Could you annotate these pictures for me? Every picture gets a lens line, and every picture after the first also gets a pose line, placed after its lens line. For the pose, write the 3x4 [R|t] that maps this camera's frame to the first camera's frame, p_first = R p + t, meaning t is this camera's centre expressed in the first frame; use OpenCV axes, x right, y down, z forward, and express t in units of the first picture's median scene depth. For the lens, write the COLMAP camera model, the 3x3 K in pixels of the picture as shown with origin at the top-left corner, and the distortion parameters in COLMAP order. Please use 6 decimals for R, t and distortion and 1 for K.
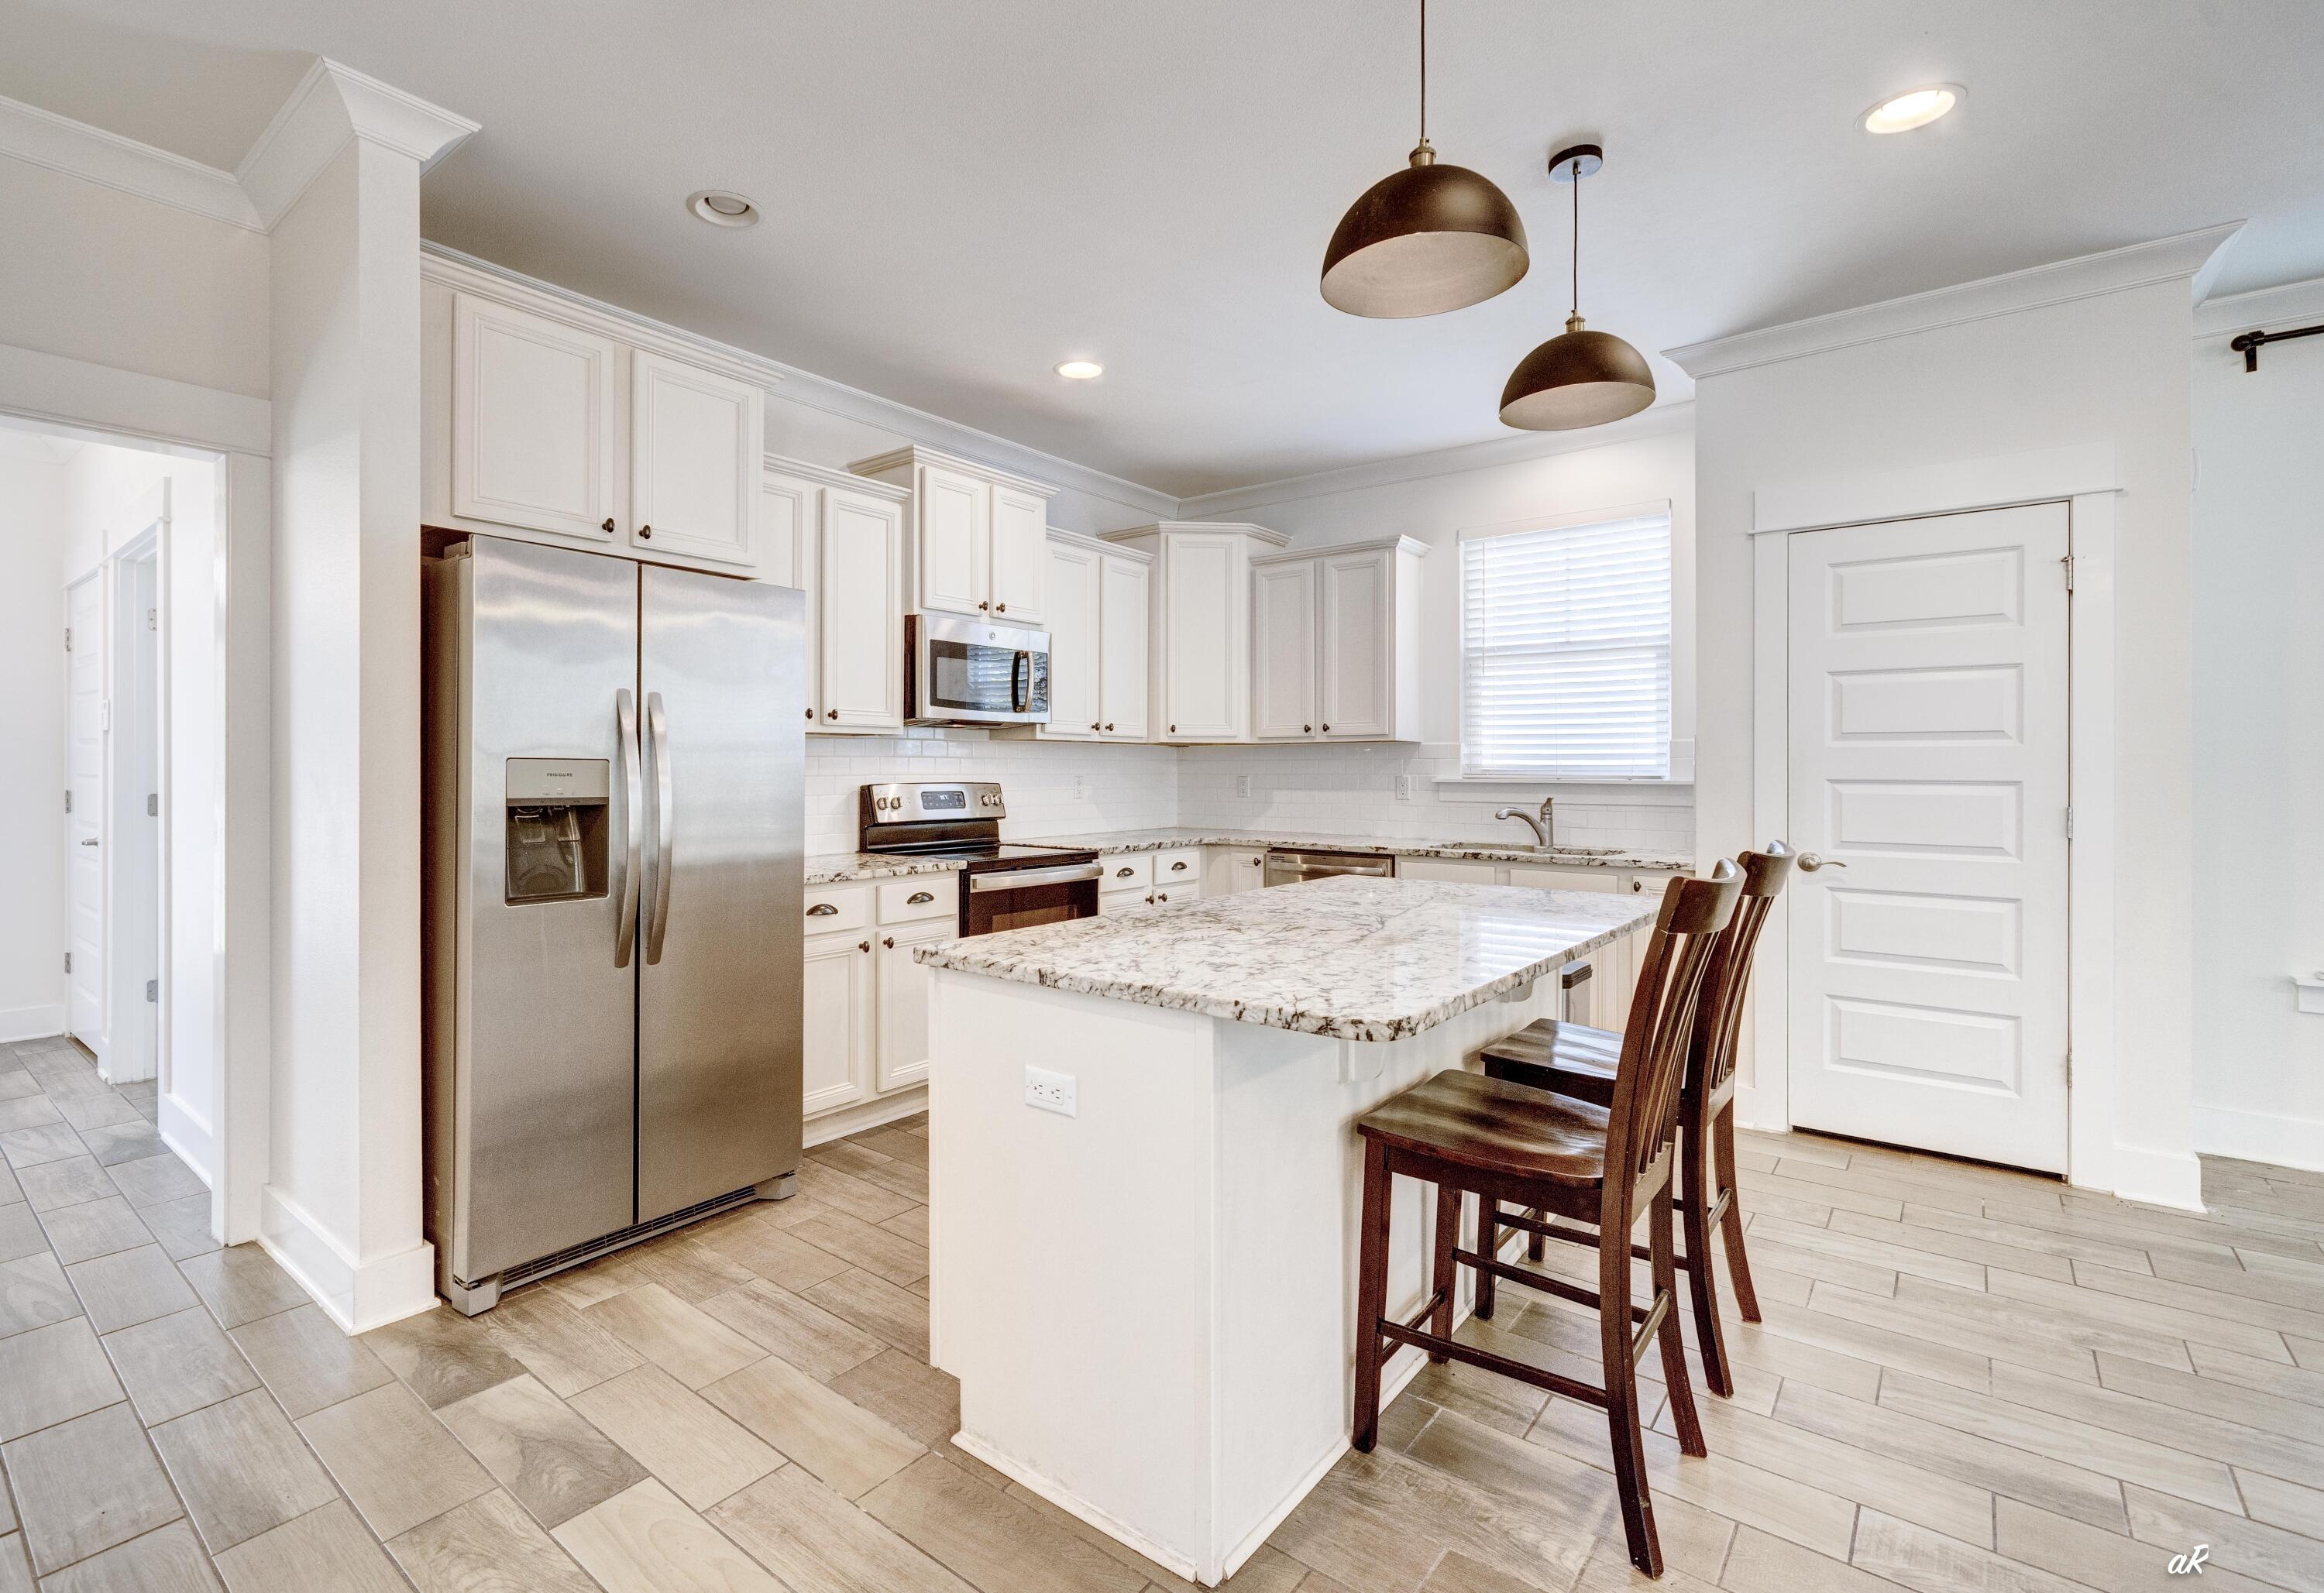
lens RADIAL K [[1042.8, 0, 1053.2], [0, 1042.8, 774.1], [0, 0, 1]] dist [-0.000884, -0.000404]
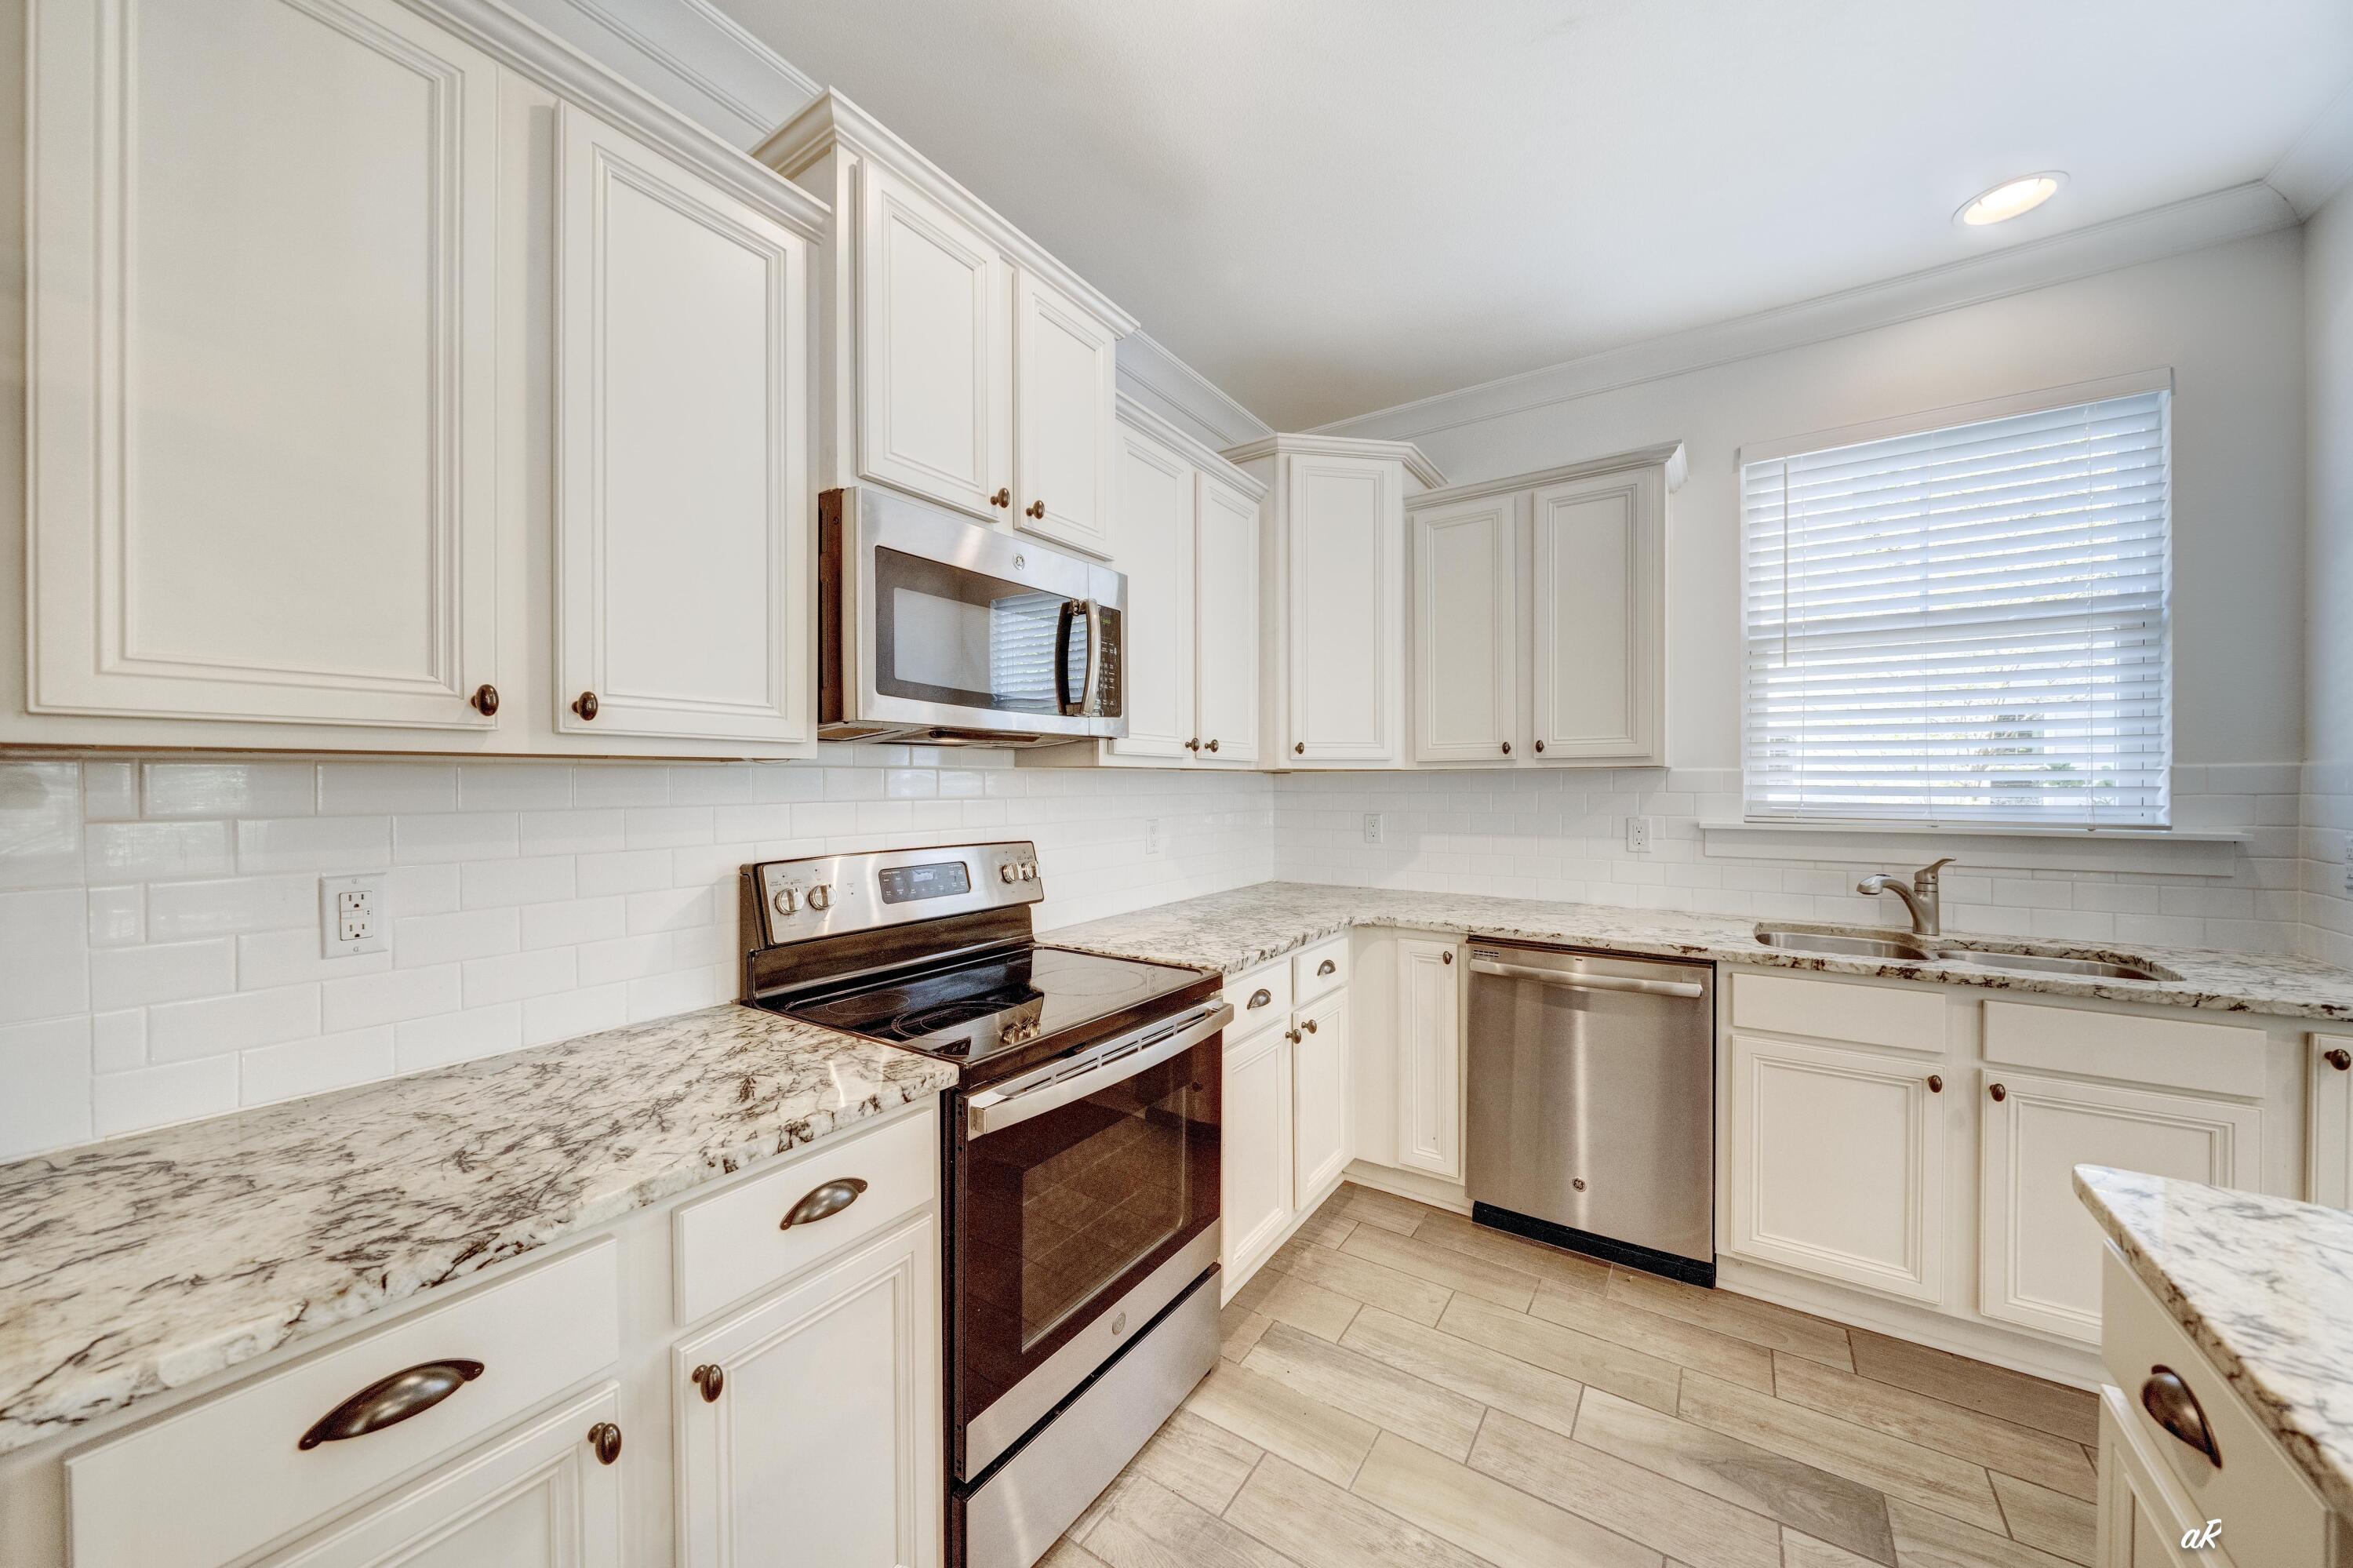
lens RADIAL K [[820.1, 0, 1192.6], [0, 820.1, 788.1], [0, 0, 1]] dist [-0.006460, 0.000185]
pose [[0.989416, -0.007329, 0.144925, -0.033579], [0.007286, 0.999973, 0.000823, -0.023359], [-0.144927, 0.000242, 0.989442, 0.602112]]
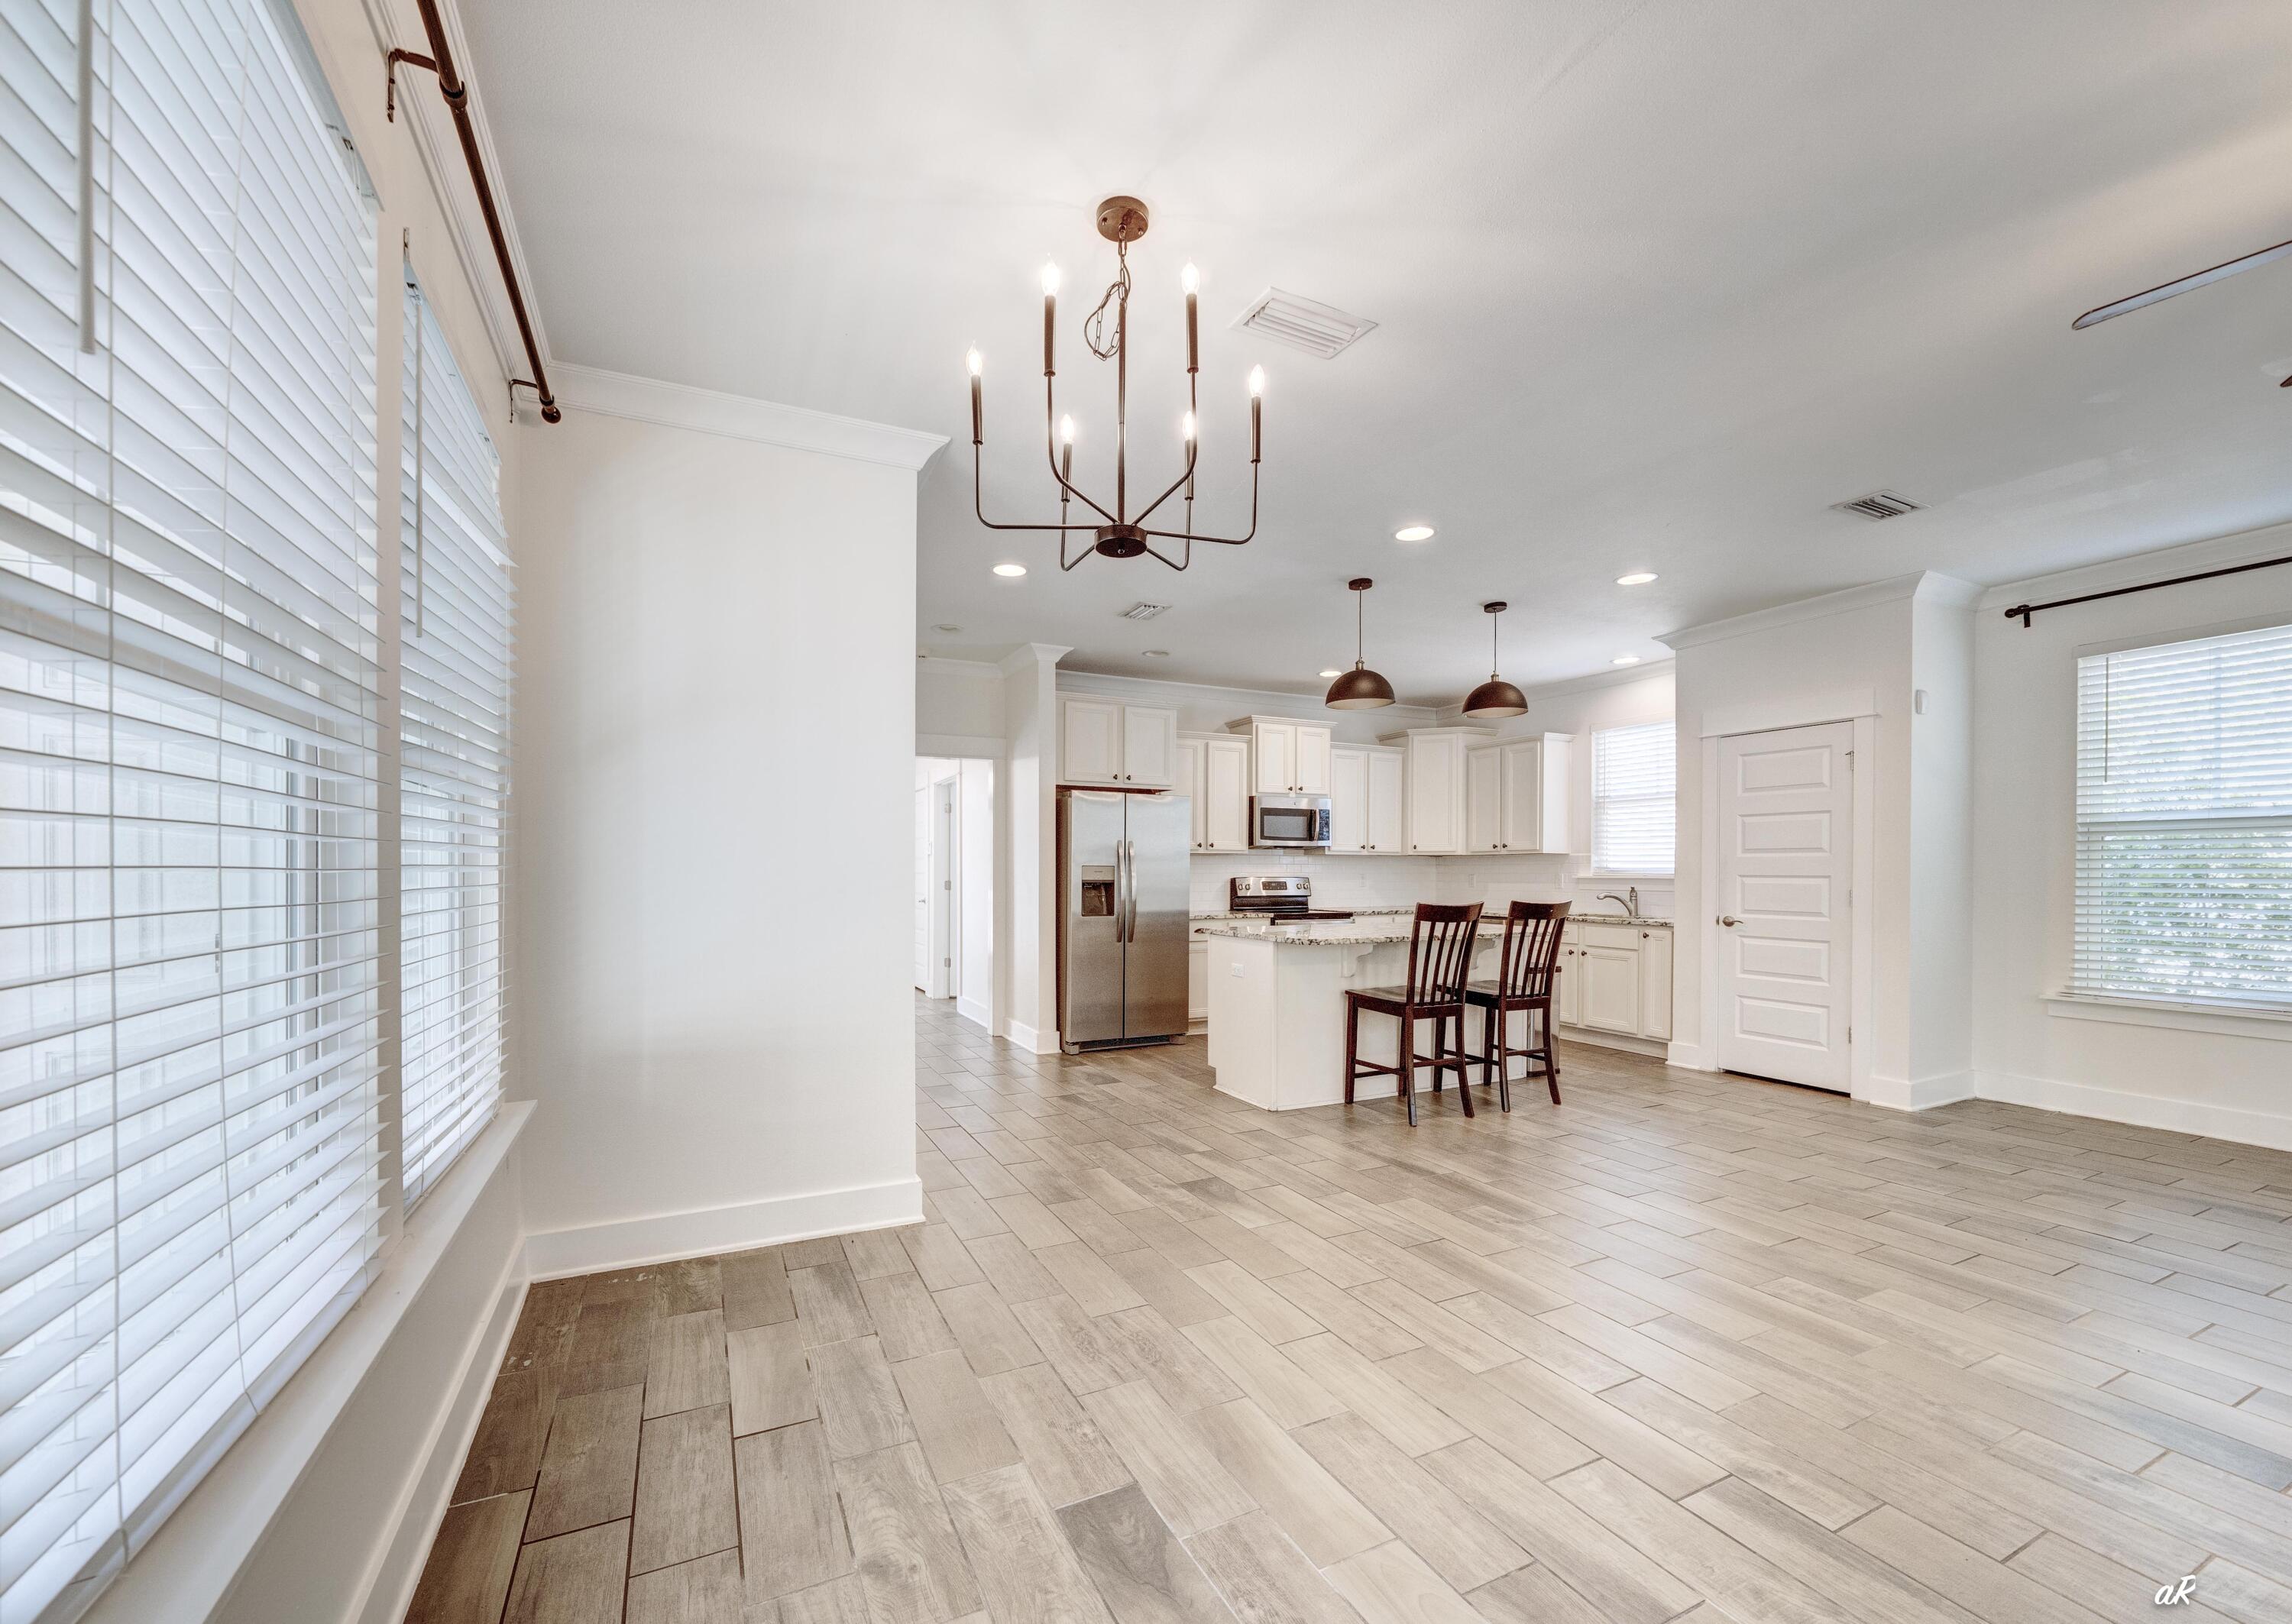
lens RADIAL K [[905.8, 0, 1093.6], [0, 905.8, 884.0], [0, 0, 1]] dist [-0.008723, -0.000459]
pose [[0.901147, 0.005427, -0.433480, 0.347280], [-0.001867, 0.999961, 0.008638, 0.007584], [0.433510, -0.006975, 0.901122, -0.730850]]
